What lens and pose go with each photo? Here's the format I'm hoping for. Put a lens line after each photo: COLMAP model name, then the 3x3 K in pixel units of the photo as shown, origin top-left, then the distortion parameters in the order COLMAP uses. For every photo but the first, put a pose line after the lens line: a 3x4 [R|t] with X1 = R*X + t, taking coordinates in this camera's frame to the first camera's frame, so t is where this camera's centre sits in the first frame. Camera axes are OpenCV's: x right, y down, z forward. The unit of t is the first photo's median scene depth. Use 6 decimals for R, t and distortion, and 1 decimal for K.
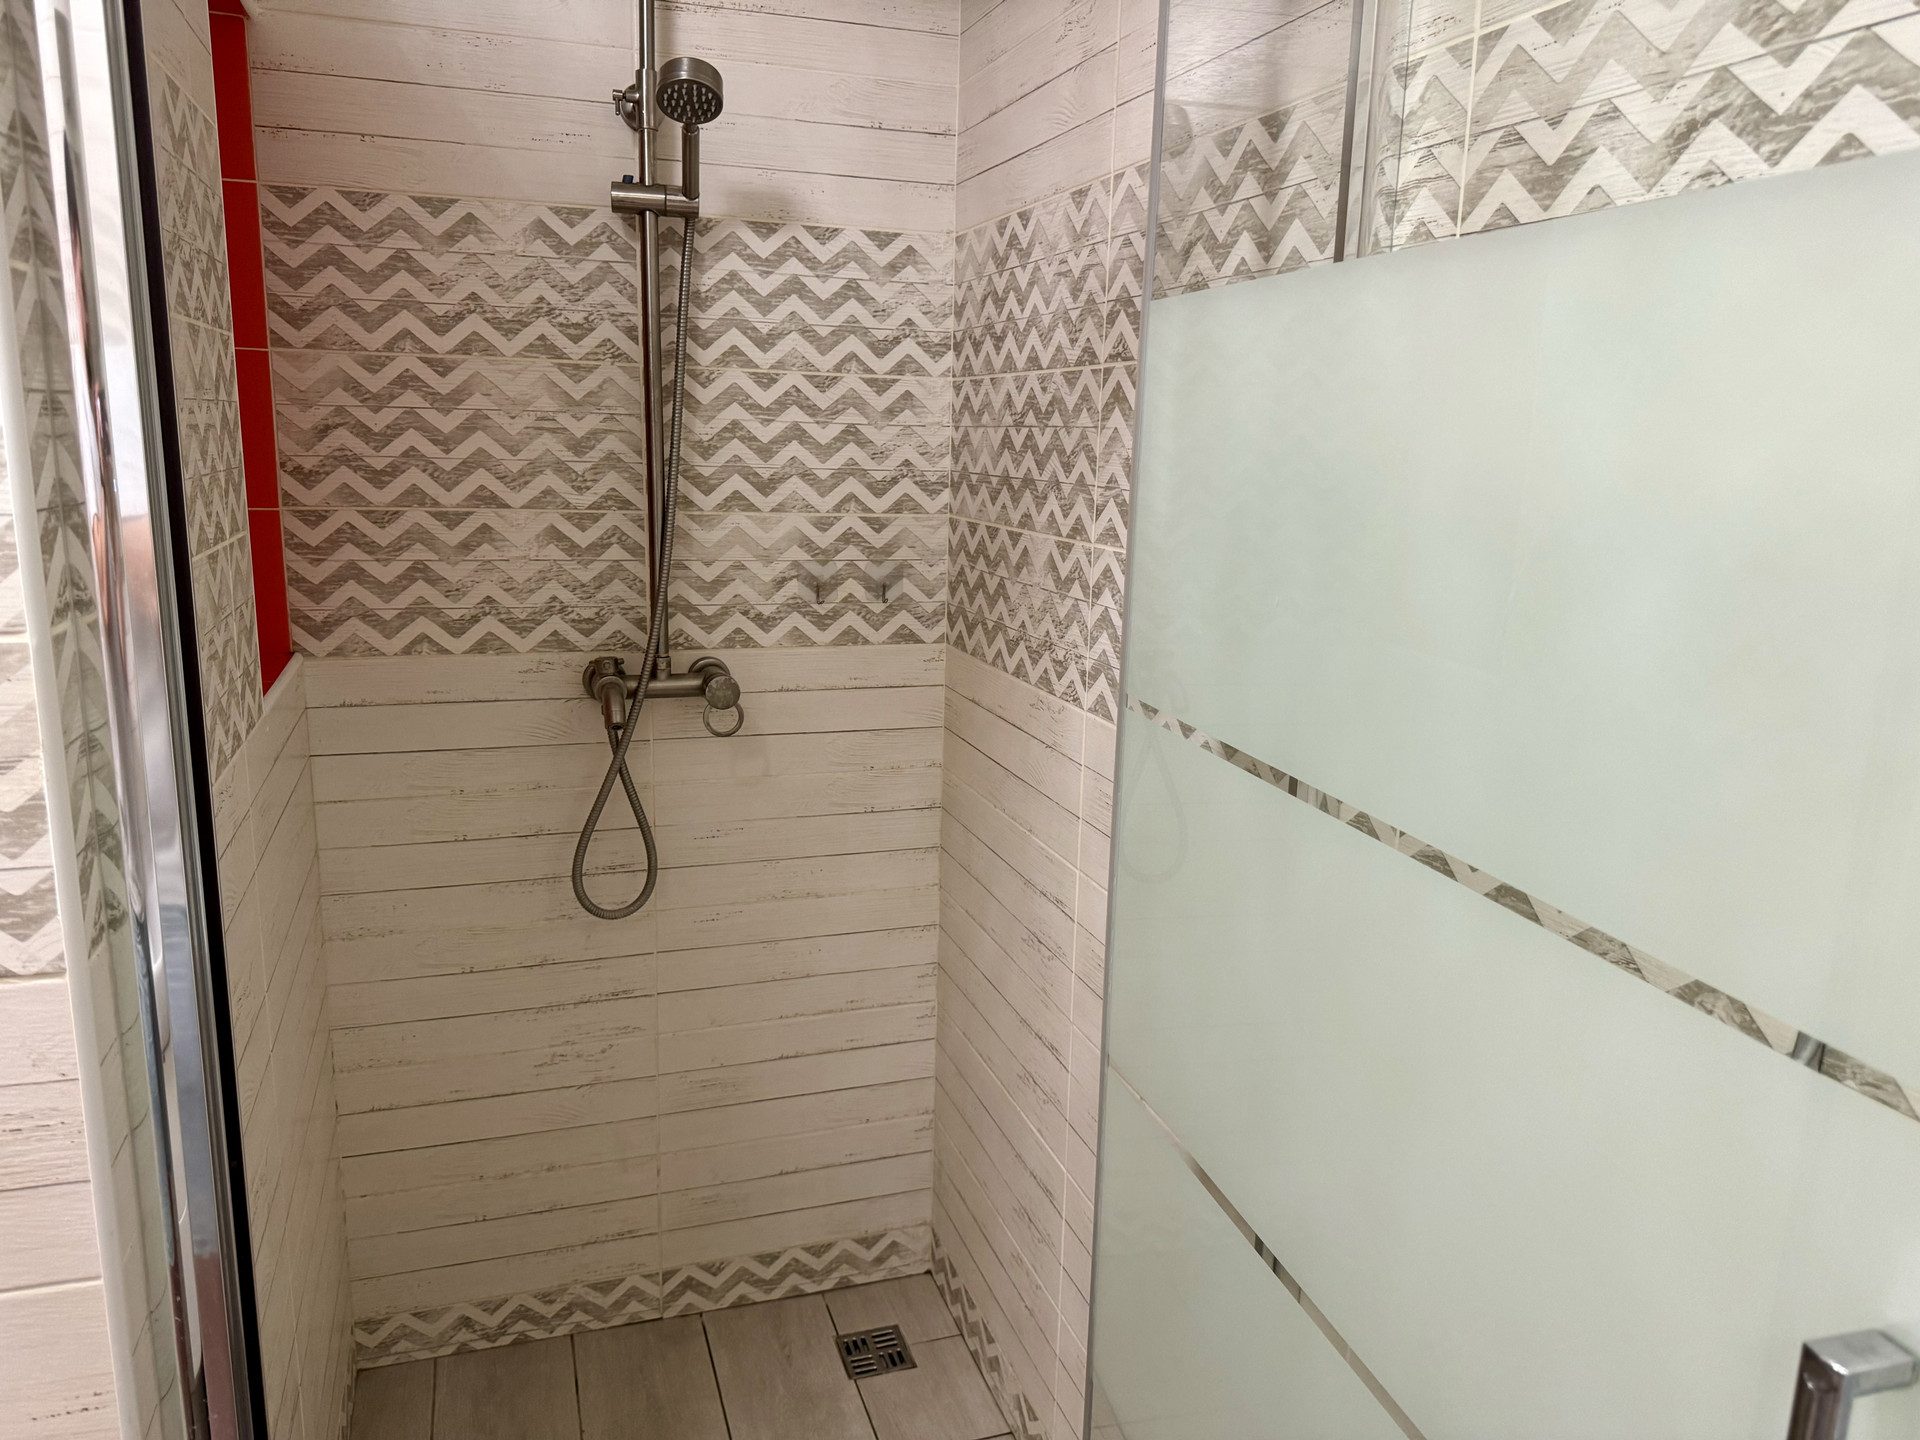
lens RADIAL K [[1353.3, 0, 968.9], [0, 1353.3, 724.0], [0, 0, 1]] dist [0.069631, -0.093888]
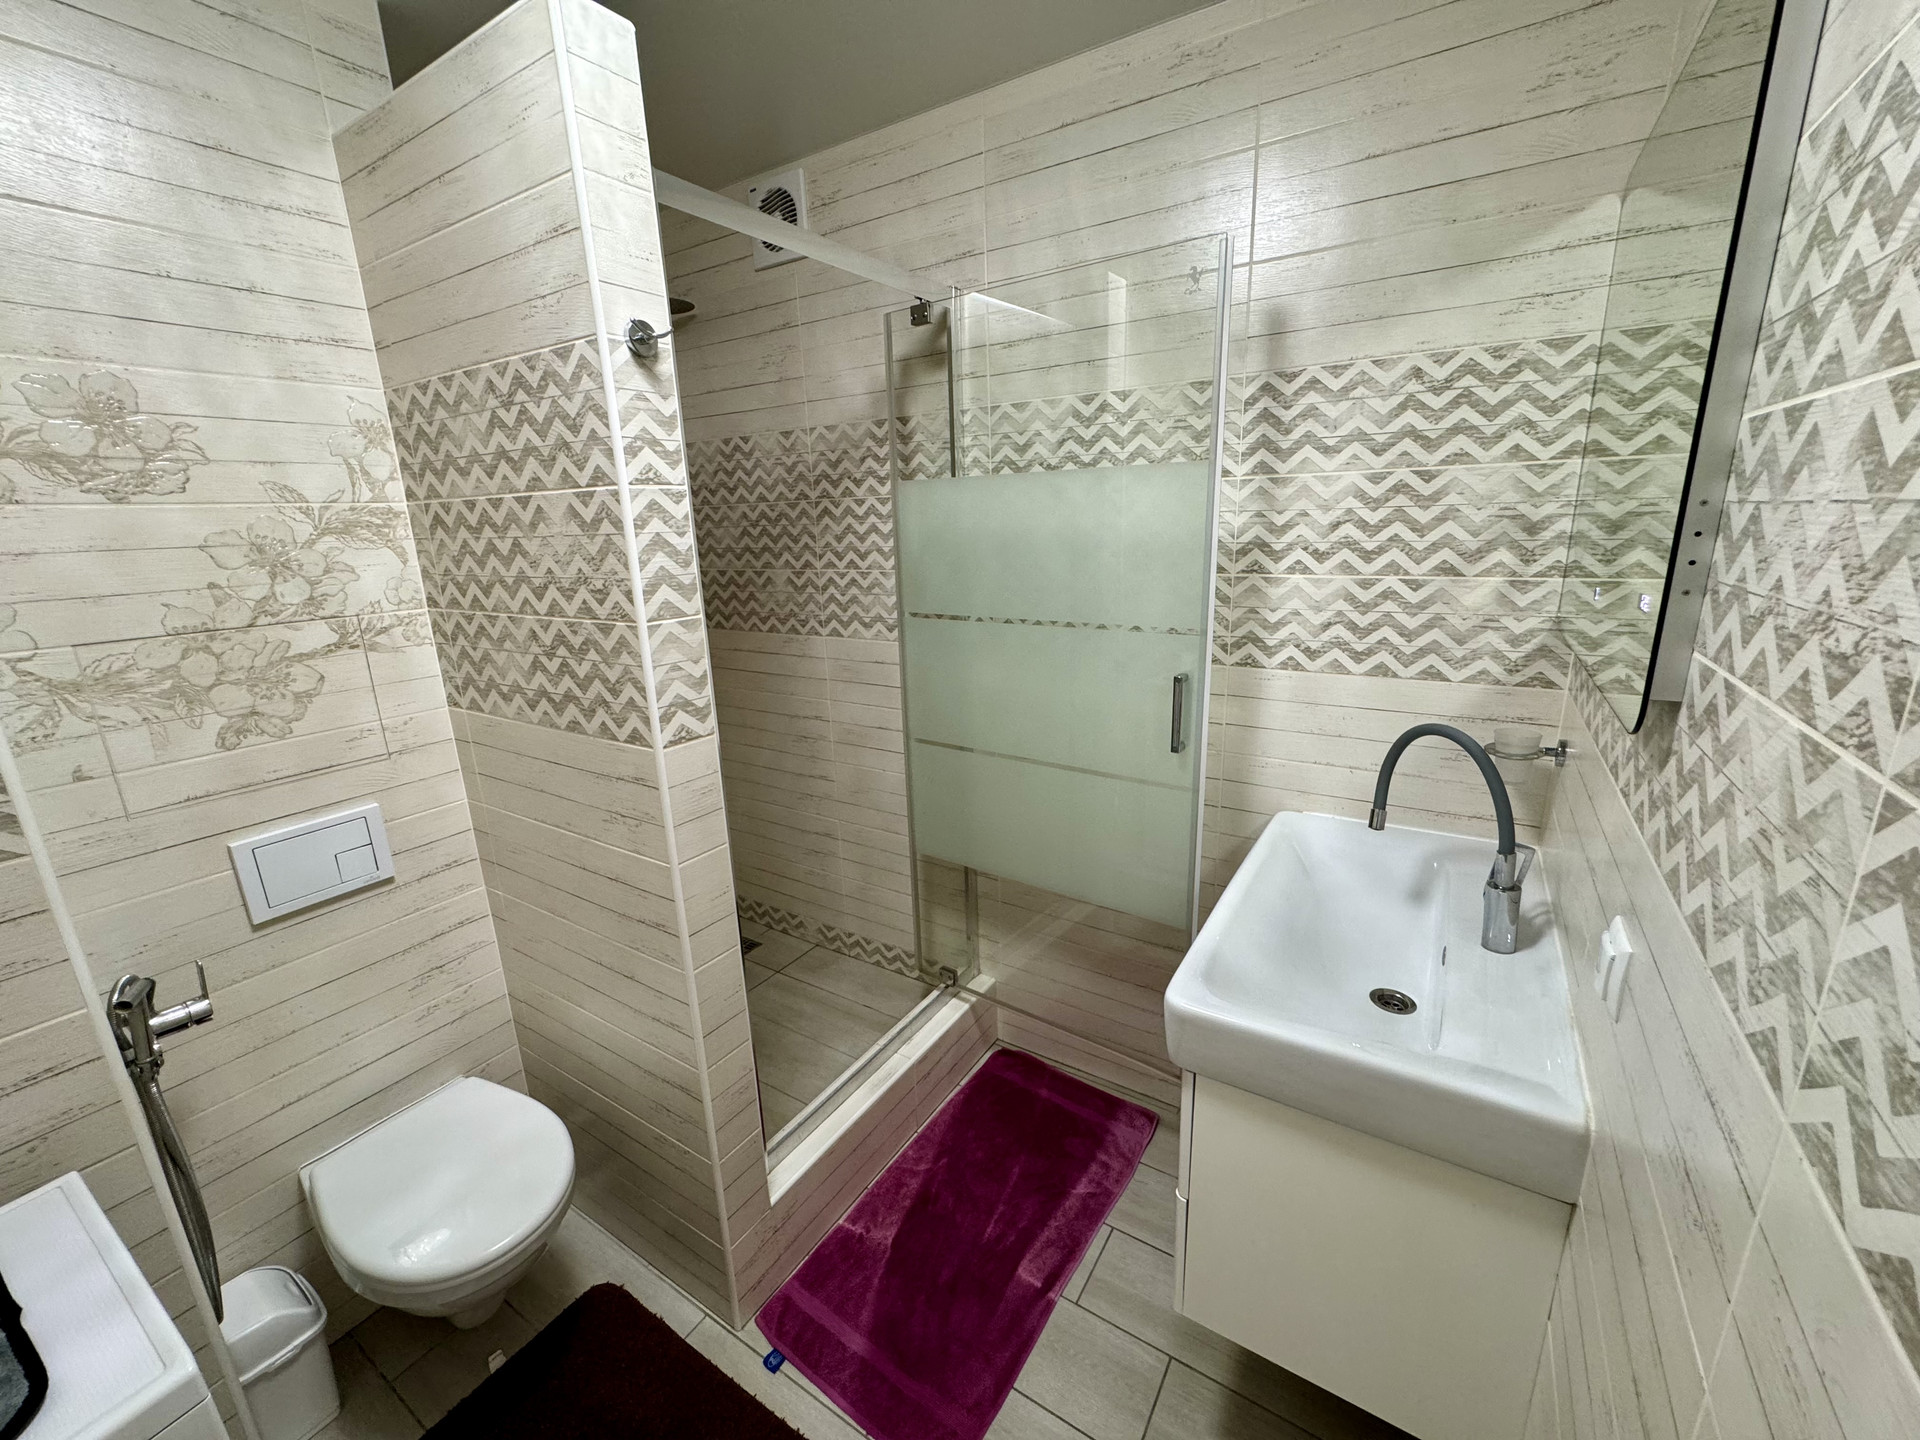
lens RADIAL K [[771.5, 0, 959.1], [0, 771.5, 716.0], [0, 0, 1]] dist [-0.006522, 0.000581]
pose [[0.778206, -0.205818, 0.593325, -0.633473], [0.183973, 0.978037, 0.097970, 0.043277], [-0.600458, 0.032915, 0.798979, -0.316066]]
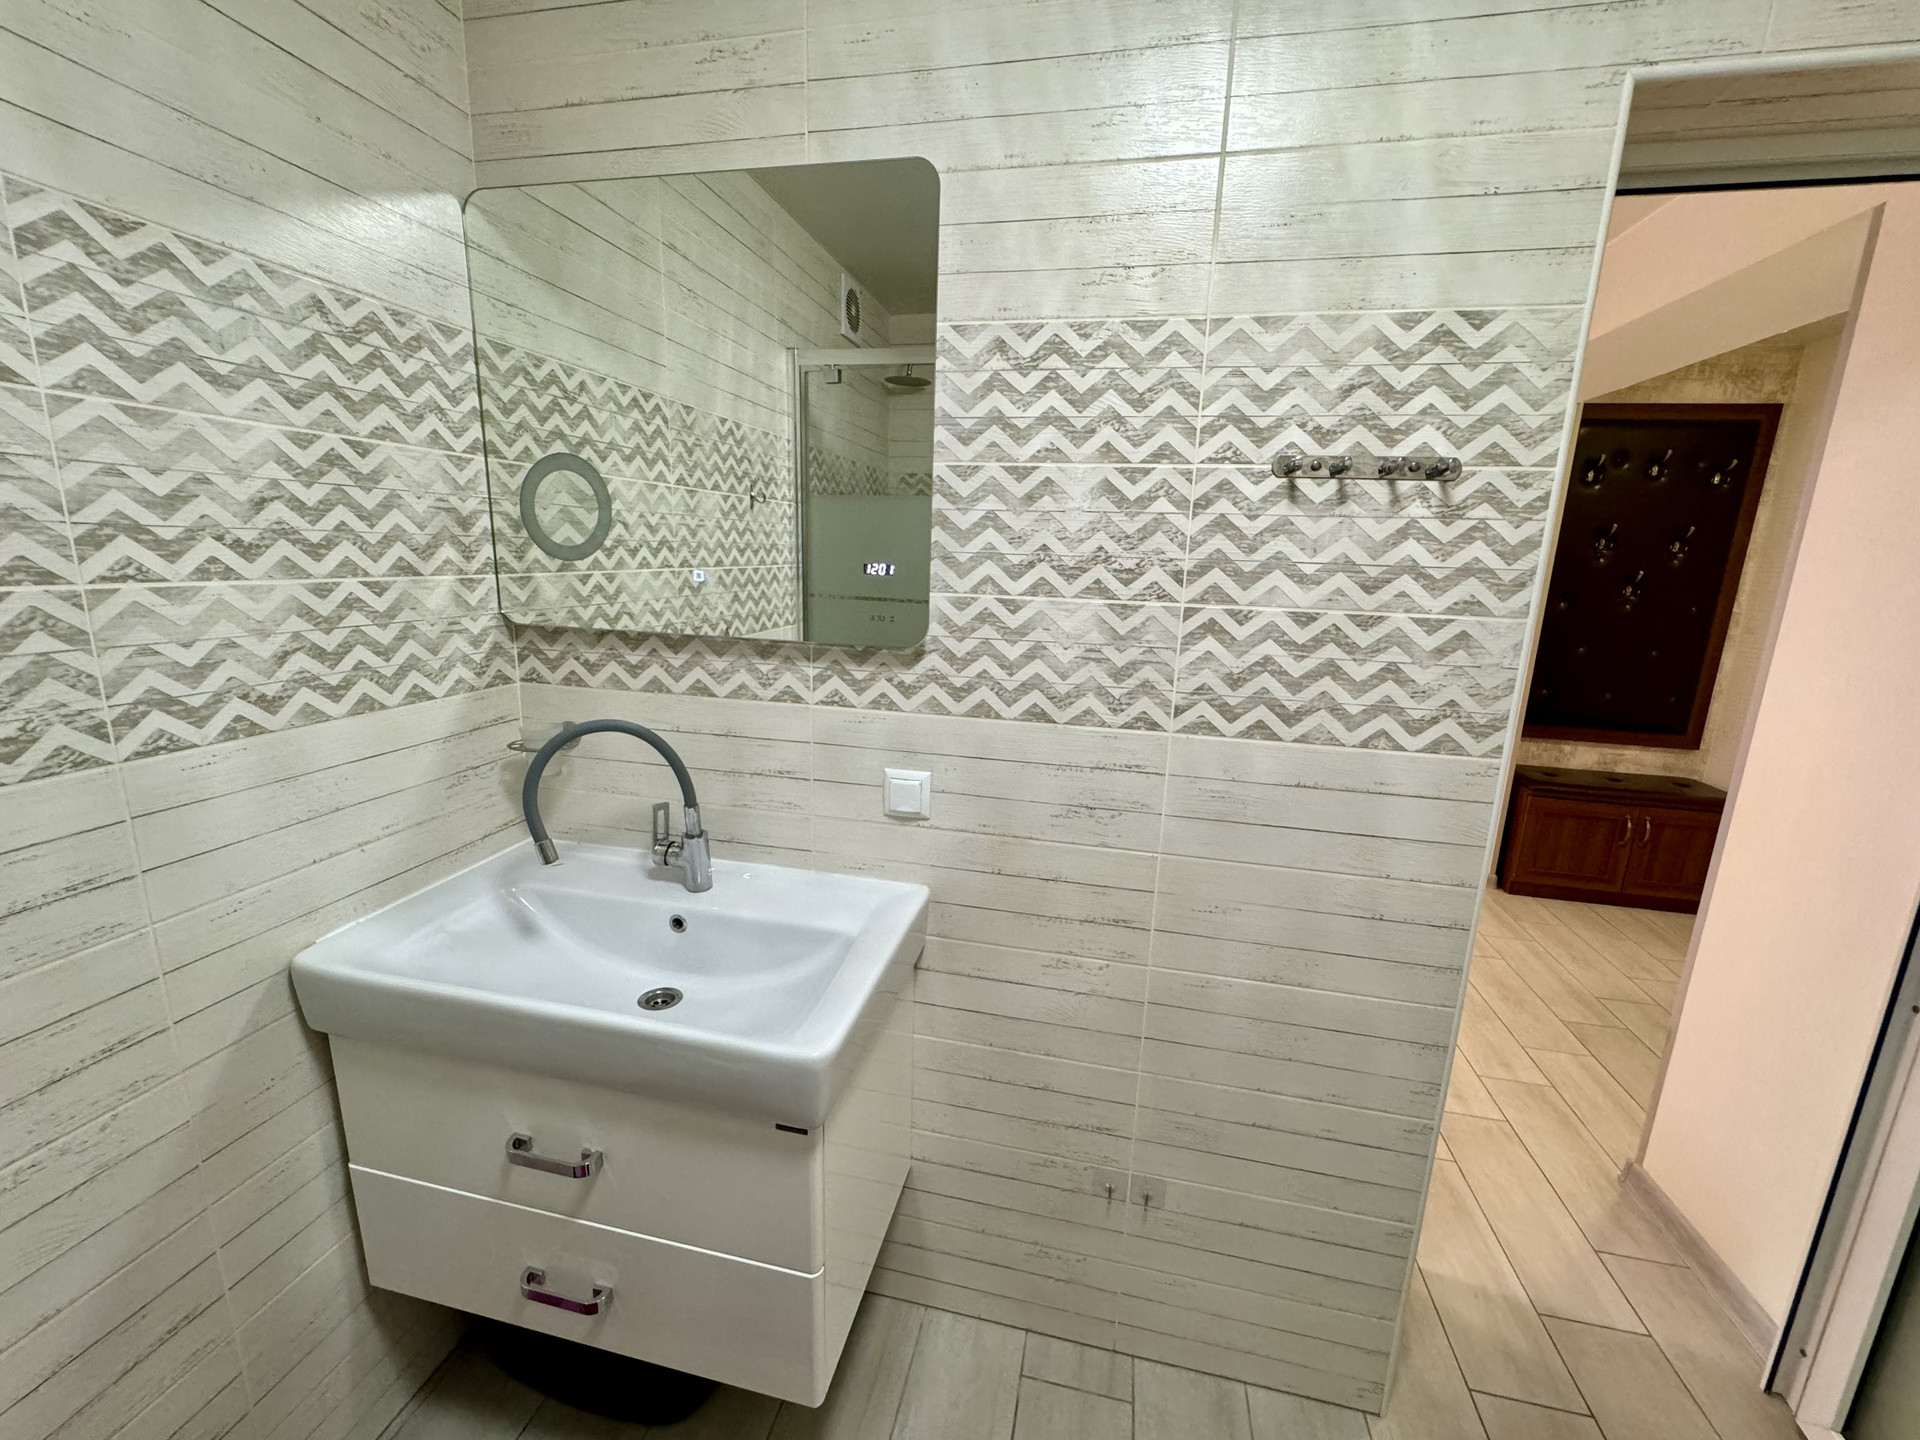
lens RADIAL K [[771.5, 0, 958.4], [0, 771.5, 719.1], [0, 0, 1]] dist [-0.006522, 0.000581]
pose [[-0.856783, -0.159634, 0.490347, -0.463239], [0.056003, 0.916452, 0.396207, -0.067485], [-0.512627, 0.366924, -0.776260, 0.447097]]
